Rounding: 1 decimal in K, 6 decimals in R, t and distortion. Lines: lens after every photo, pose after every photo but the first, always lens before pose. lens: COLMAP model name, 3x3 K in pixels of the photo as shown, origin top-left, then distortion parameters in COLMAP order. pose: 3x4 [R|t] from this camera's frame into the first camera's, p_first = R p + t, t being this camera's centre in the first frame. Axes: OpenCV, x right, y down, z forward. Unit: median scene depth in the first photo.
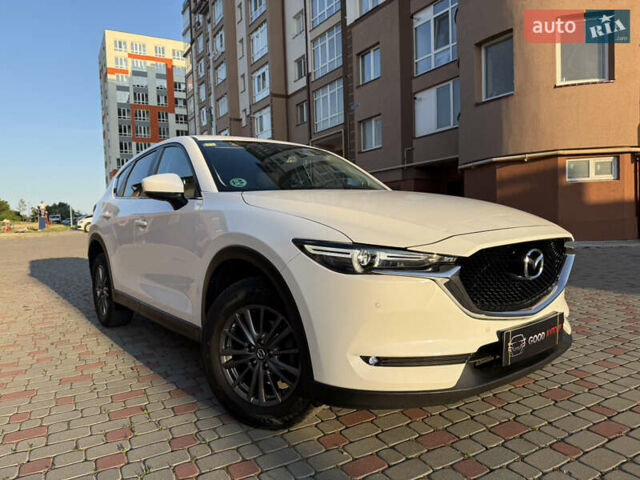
lens RADIAL K [[451.6, 0, 317.9], [0, 451.6, 240.8], [0, 0, 1]] dist [0.030198, -0.053558]
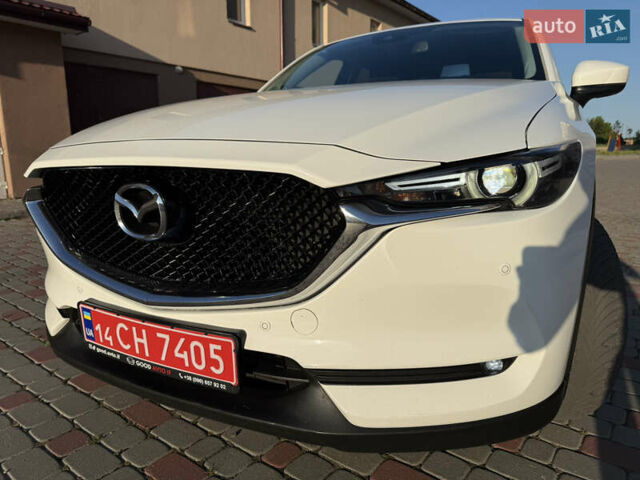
lens RADIAL K [[454.9, 0, 319.5], [0, 454.9, 240.1], [0, 0, 1]] dist [0.029491, -0.055331]
pose [[0.395676, 0.203690, -0.895517, 0.110819], [-0.054397, 0.978580, 0.198548, -0.003619], [0.916778, -0.029847, 0.398281, 0.104200]]
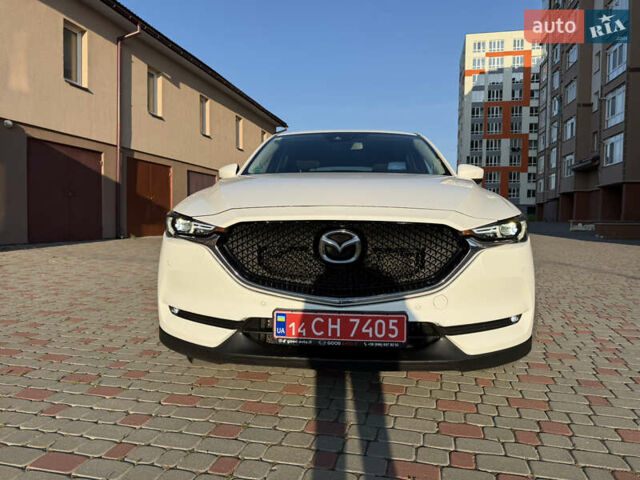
lens RADIAL K [[453.6, 0, 320.8], [0, 453.6, 225.2], [0, 0, 1]] dist [0.045837, -0.057252]
pose [[0.739593, 0.054344, -0.670857, 0.111881], [-0.072764, 0.997349, 0.000573, 0.001099], [0.669110, 0.048390, 0.741586, 0.032220]]
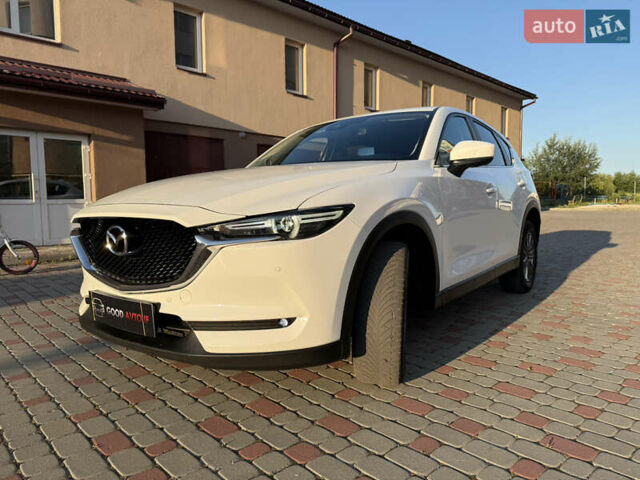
lens RADIAL K [[451.9, 0, 322.9], [0, 451.9, 240.3], [0, 0, 1]] dist [0.030192, -0.056559]
pose [[0.251696, 0.109258, -0.961619, 0.166948], [-0.049166, 0.993768, 0.100042, -0.007836], [0.966557, 0.022099, 0.255499, 0.126204]]
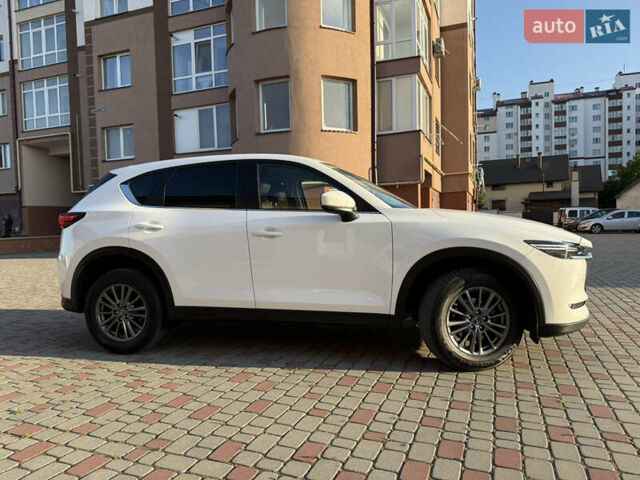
lens RADIAL K [[452.8, 0, 316.9], [0, 452.8, 242.3], [0, 0, 1]] dist [0.025690, -0.044950]
pose [[0.784806, -0.005783, 0.619715, -0.166928], [0.026436, 0.999359, -0.024153, 0.001903], [-0.619177, 0.035339, 0.784456, 0.017740]]
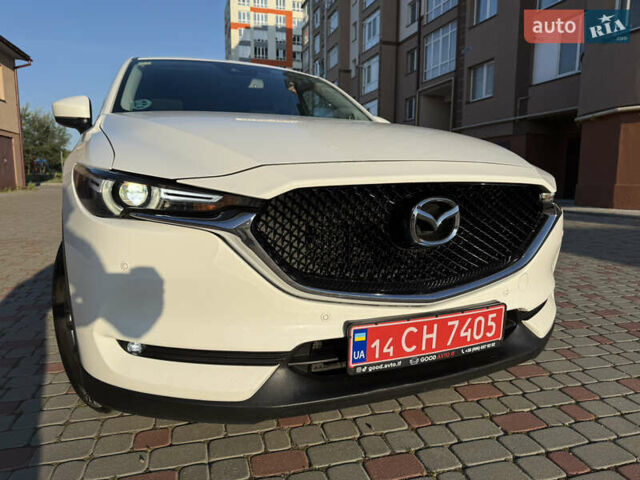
lens RADIAL K [[454.9, 0, 319.5], [0, 454.9, 240.1], [0, 0, 1]] dist [0.029491, -0.055331]
pose [[0.969281, 0.069485, -0.235938, 0.050065], [-0.048199, 0.994326, 0.094825, 0.002682], [0.241188, -0.080540, 0.967131, 0.038559]]
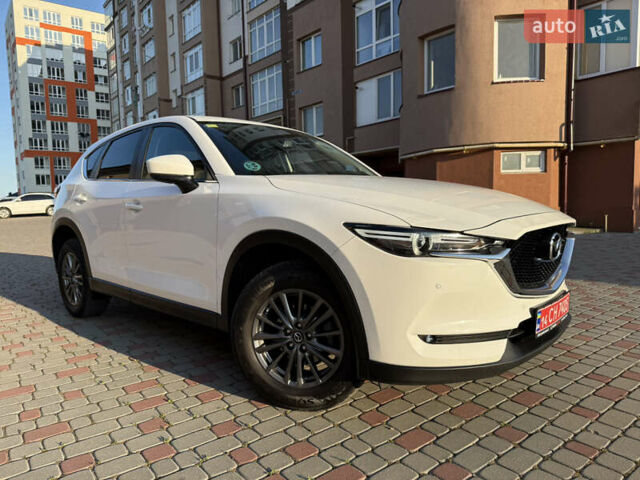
lens RADIAL K [[453.1, 0, 316.2], [0, 453.1, 242.1], [0, 0, 1]] dist [0.004915, -0.015045]
pose [[0.988752, -0.002116, 0.149550, -0.027251], [-0.002456, 0.999535, 0.030383, 0.000844], [-0.149545, -0.030409, 0.988287, 0.000761]]
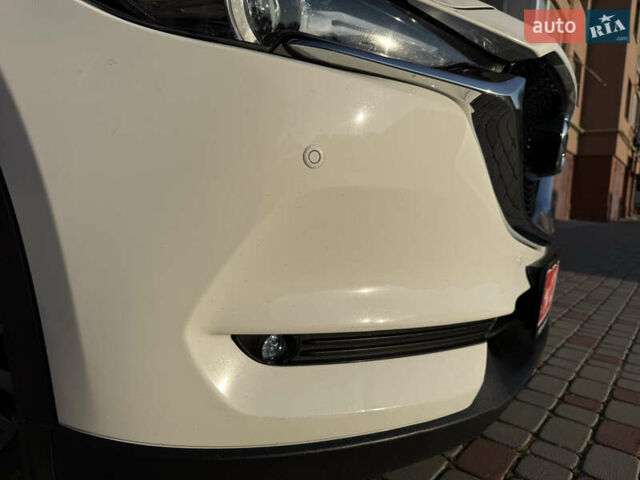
lens RADIAL K [[454.9, 0, 319.5], [0, 454.9, 240.1], [0, 0, 1]] dist [0.029491, -0.055331]
pose [[0.925631, 0.039610, 0.376349, 0.003052], [-0.061077, 0.997106, 0.045276, 0.016298], [-0.373466, -0.064895, 0.925371, 0.065613]]
